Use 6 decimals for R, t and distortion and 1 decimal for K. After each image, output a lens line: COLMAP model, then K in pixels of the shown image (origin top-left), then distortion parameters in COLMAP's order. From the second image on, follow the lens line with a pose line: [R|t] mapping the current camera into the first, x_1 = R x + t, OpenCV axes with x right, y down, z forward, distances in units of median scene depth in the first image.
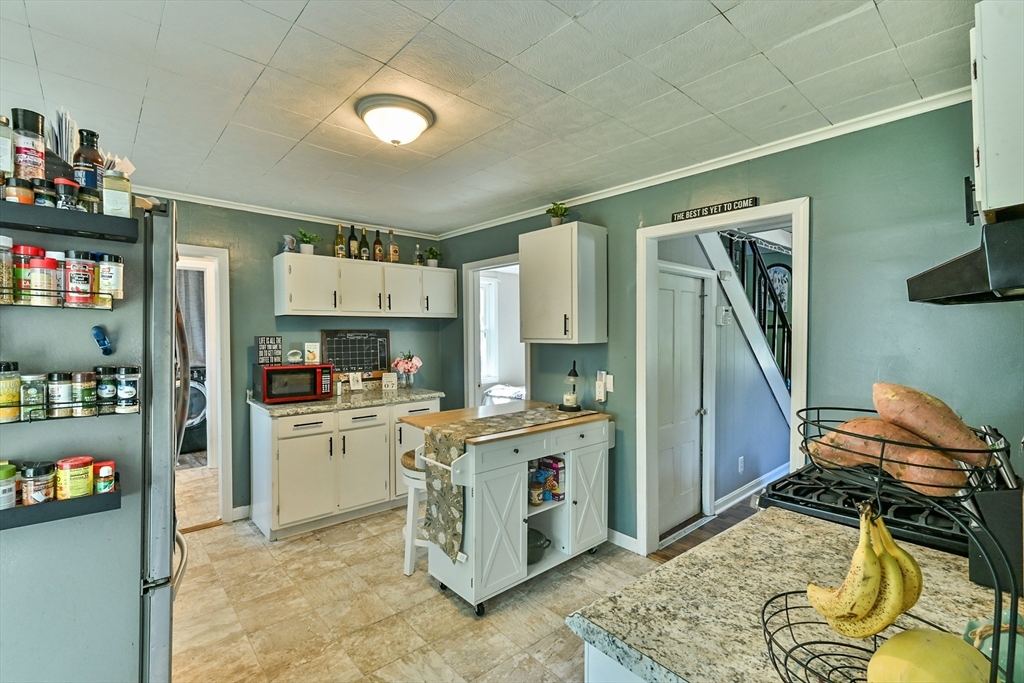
lens RADIAL K [[377.9, 0, 438.8], [0, 377.9, 344.1], [0, 0, 1]] dist [0.000746, 0.000007]
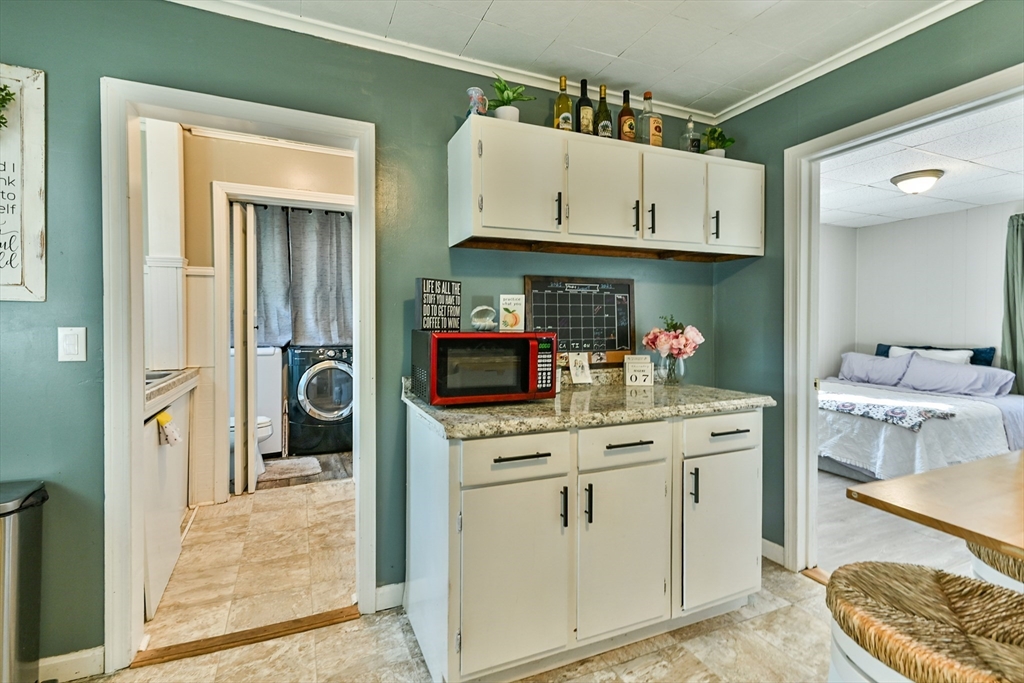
lens RADIAL K [[406.8, 0, 498.7], [0, 406.8, 328.2], [0, 0, 1]] dist [0.008408, -0.000136]
pose [[0.970272, 0.007575, -0.241897, -0.244471], [-0.009469, 0.999933, -0.006668, 0.056345], [0.241830, 0.008761, 0.970279, 0.491801]]
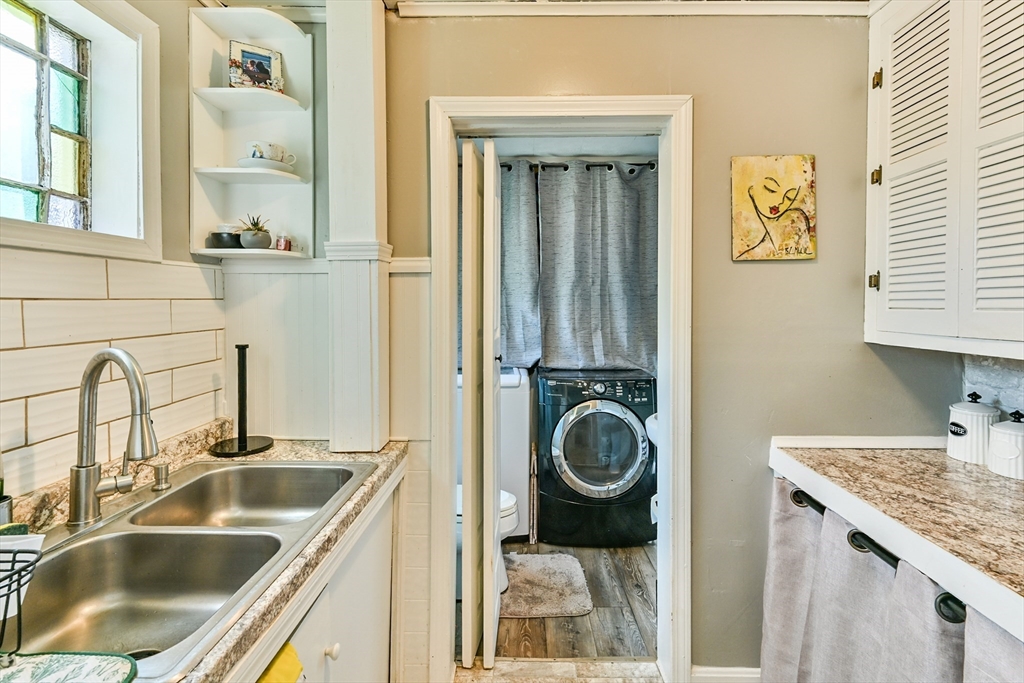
lens RADIAL K [[465.1, 0, 523.3], [0, 465.1, 317.3], [0, 0, 1]] dist [0.024628, -0.006037]
pose [[0.750724, 0.013912, -0.660470, -0.683394], [-0.018644, 0.999826, -0.000131, -0.019088], [0.660353, 0.012412, 0.750853, 0.930559]]
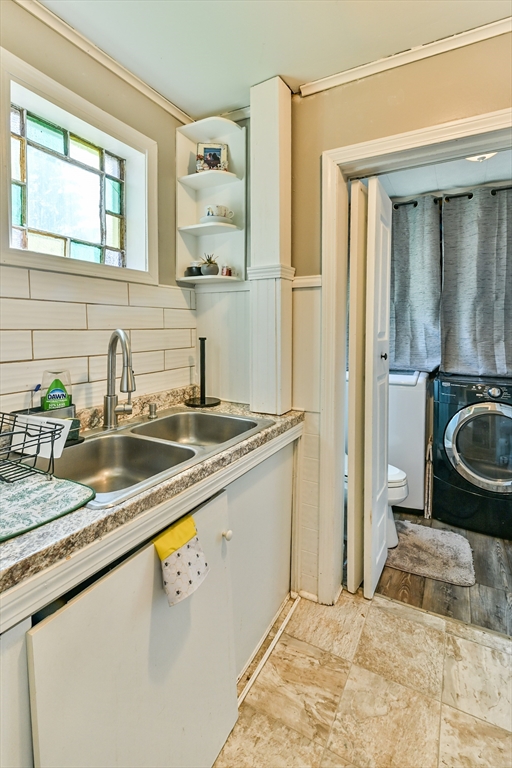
lens RADIAL K [[357.4, 0, 278.7], [0, 357.4, 342.8], [0, 0, 1]] dist [0.017666, -0.001430]
pose [[0.385388, 0.033169, -0.922158, -0.629727], [-0.025861, 0.999349, 0.025138, 0.010385], [0.922392, 0.014160, 0.385995, 1.006529]]
